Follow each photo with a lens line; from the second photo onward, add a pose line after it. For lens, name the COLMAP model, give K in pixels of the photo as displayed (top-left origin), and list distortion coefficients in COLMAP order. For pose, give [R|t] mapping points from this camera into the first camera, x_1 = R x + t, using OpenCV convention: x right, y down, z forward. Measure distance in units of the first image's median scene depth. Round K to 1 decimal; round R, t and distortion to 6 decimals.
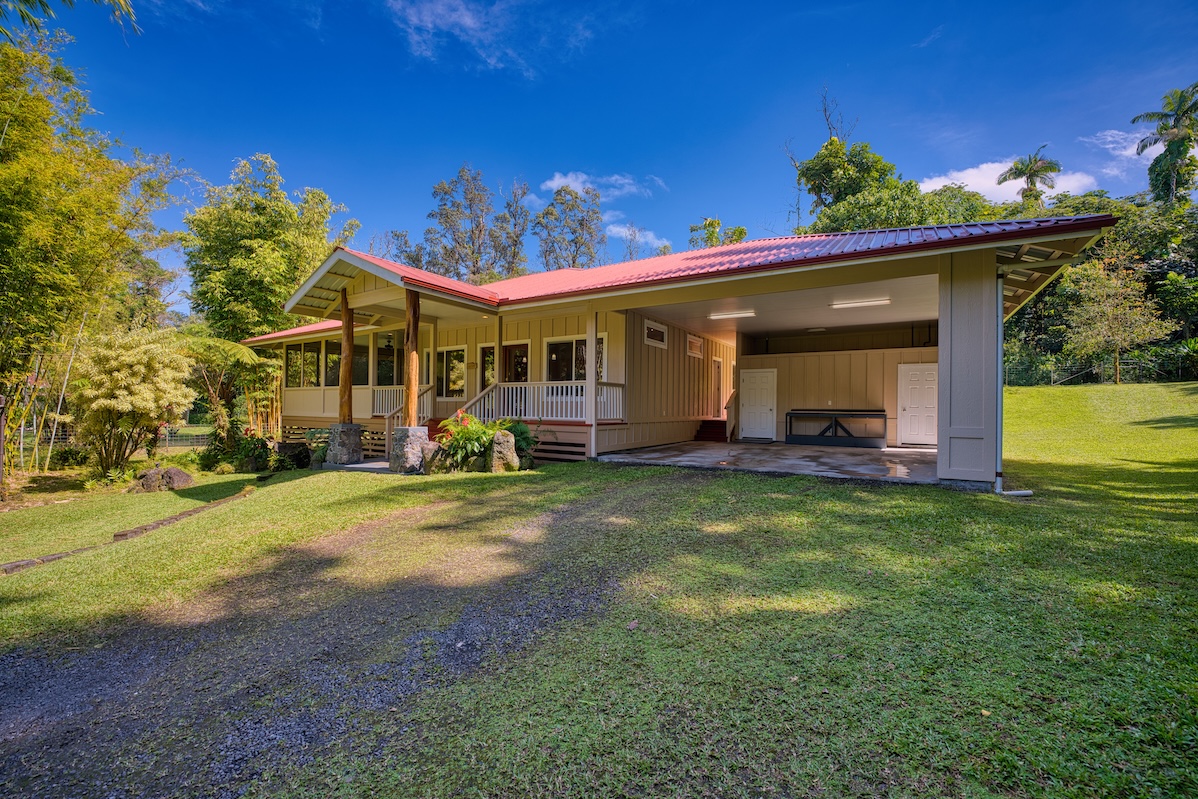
lens RADIAL K [[487.2, 0, 596.3], [0, 487.2, 404.2], [0, 0, 1]] dist [-0.025975, 0.003078]
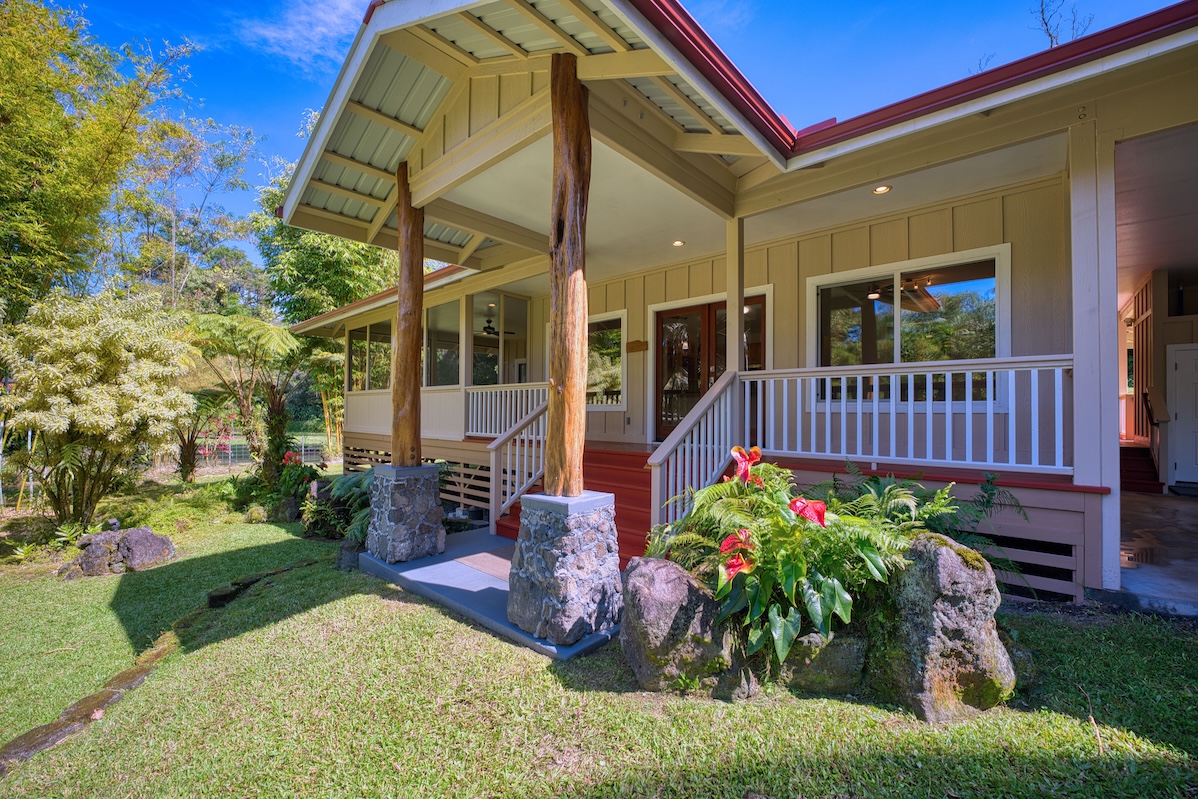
lens RADIAL K [[487.2, 0, 598.3], [0, 487.2, 403.9], [0, 0, 1]] dist [-0.025975, 0.003078]
pose [[0.985337, -0.006471, -0.170499, -0.242895], [0.004922, 0.999943, -0.009502, -0.010719], [0.170551, 0.008524, 0.985312, 0.534924]]
